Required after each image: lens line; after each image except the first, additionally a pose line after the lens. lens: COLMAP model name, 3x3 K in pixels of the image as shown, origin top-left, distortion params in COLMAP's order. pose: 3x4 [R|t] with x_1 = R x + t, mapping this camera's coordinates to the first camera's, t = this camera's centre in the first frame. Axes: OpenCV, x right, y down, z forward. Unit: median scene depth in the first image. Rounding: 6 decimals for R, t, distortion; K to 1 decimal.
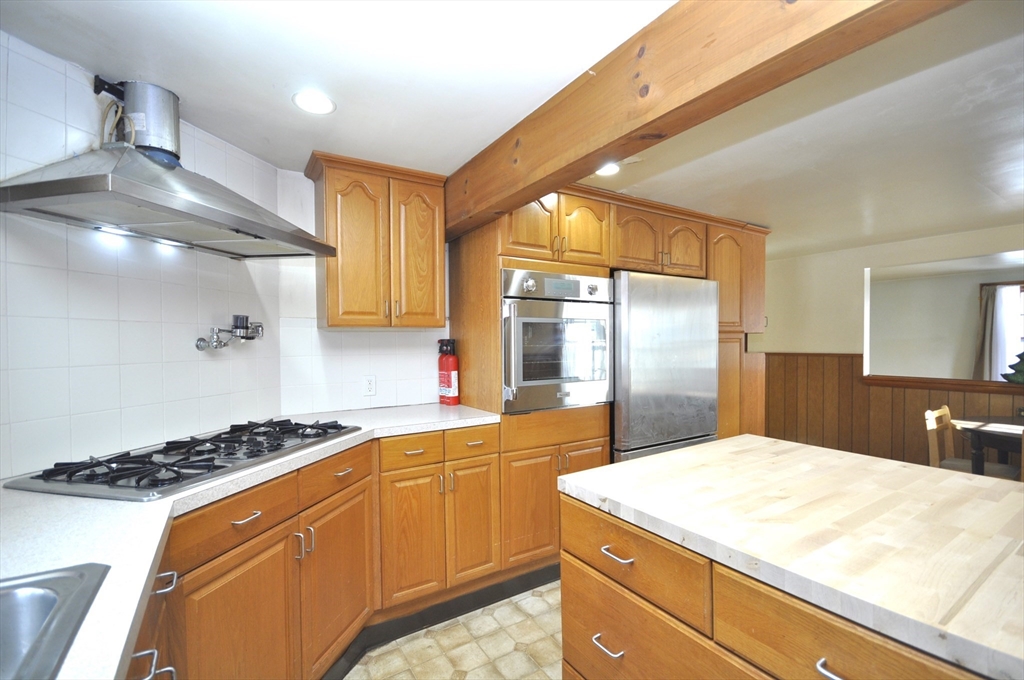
lens RADIAL K [[454.8, 0, 519.2], [0, 454.8, 343.5], [0, 0, 1]] dist [-0.001274, -0.000119]
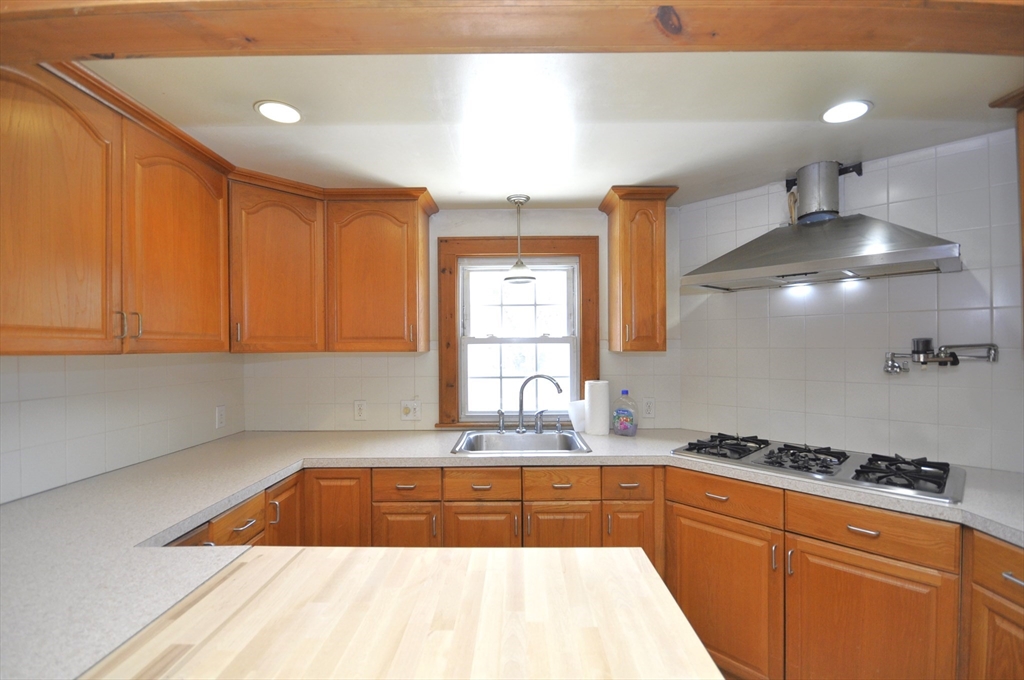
lens RADIAL K [[462.3, 0, 510.7], [0, 462.3, 348.8], [0, 0, 1]] dist [-0.001451, -0.000351]
pose [[-0.547034, 0.018178, -0.836913, 0.721527], [0.004273, 0.999812, 0.018923, -0.074534], [0.837099, 0.006776, -0.547009, 0.968744]]
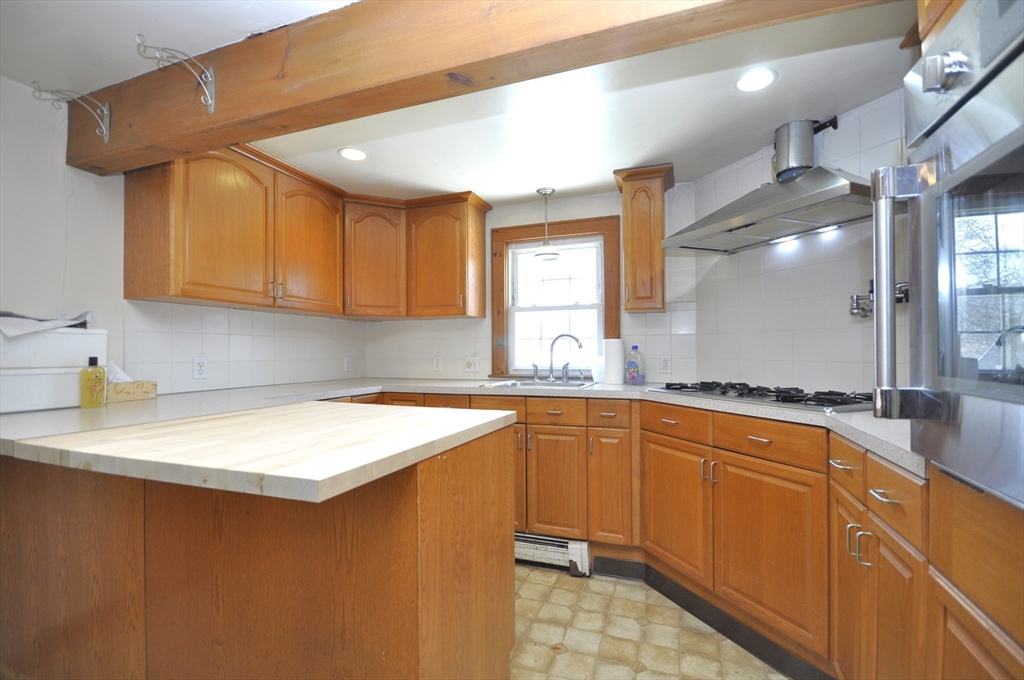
lens RADIAL K [[462.3, 0, 510.7], [0, 462.3, 348.8], [0, 0, 1]] dist [-0.001451, -0.000351]
pose [[-0.805091, 0.007979, -0.593097, 0.665227], [0.007207, 0.999967, 0.003669, 0.088721], [0.593107, -0.001321, -0.805123, 1.564250]]
